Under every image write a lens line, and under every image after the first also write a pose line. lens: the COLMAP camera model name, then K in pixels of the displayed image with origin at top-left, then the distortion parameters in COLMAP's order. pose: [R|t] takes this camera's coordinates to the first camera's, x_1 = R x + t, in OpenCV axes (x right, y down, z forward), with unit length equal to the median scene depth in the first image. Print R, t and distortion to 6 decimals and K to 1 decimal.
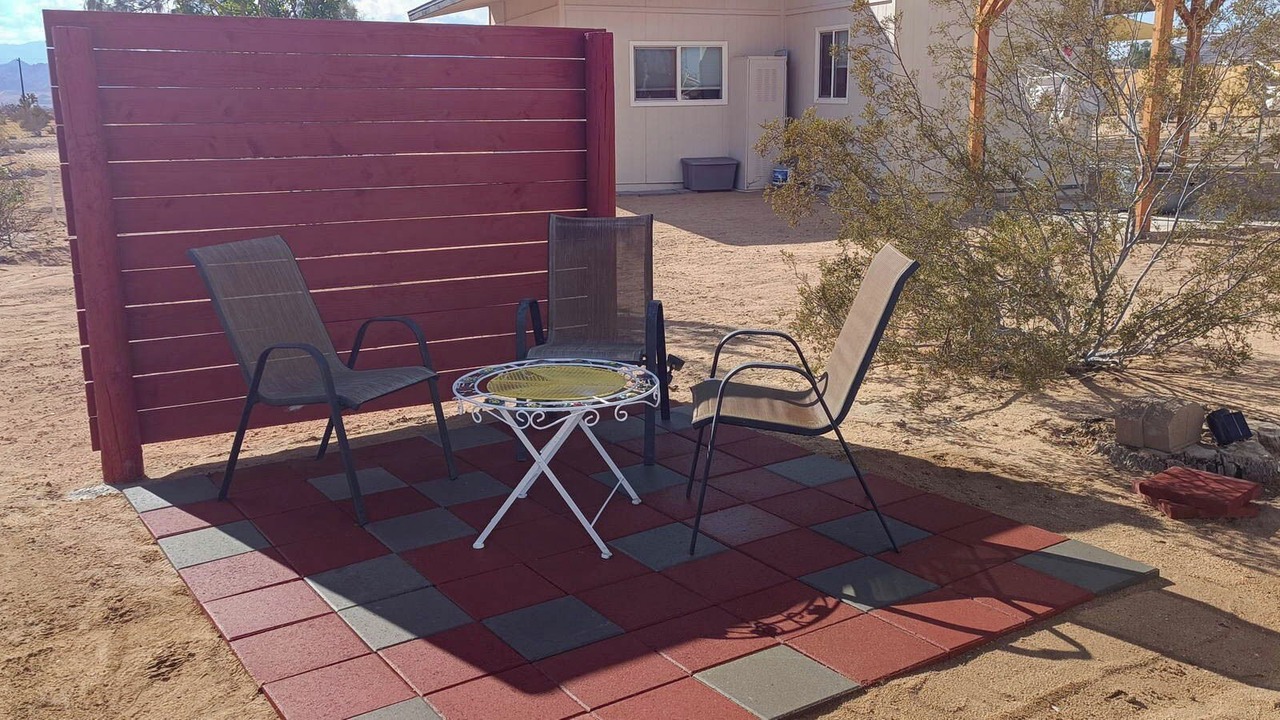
lens RADIAL K [[1135.9, 0, 640.0], [0, 1135.9, 360.0], [0, 0, 1]] dist [0.031404, 0.001484]
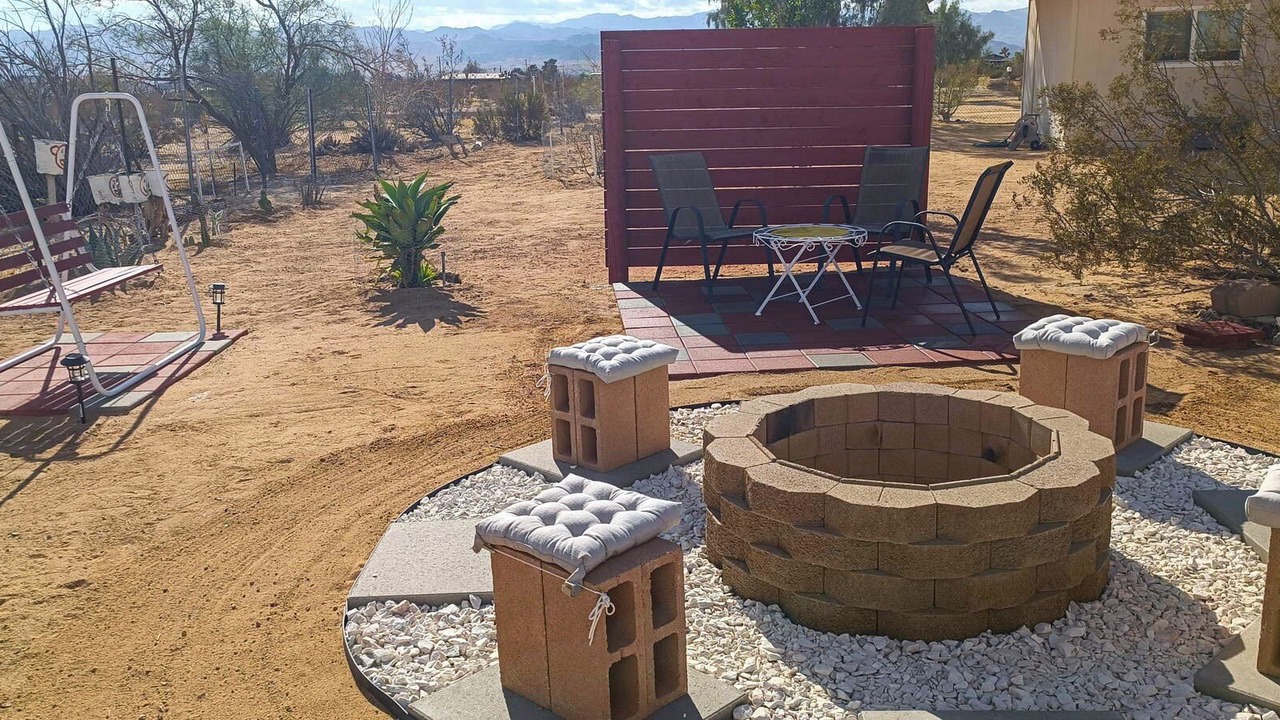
lens RADIAL K [[1047.8, 0, 640.0], [0, 1047.8, 360.0], [0, 0, 1]] dist [0.056512, 0.000483]
pose [[0.876623, 0.120721, -0.465788, 0.425594], [-0.098555, 0.992541, 0.071761, 0.110379], [0.470977, -0.017001, 0.881982, -0.533687]]
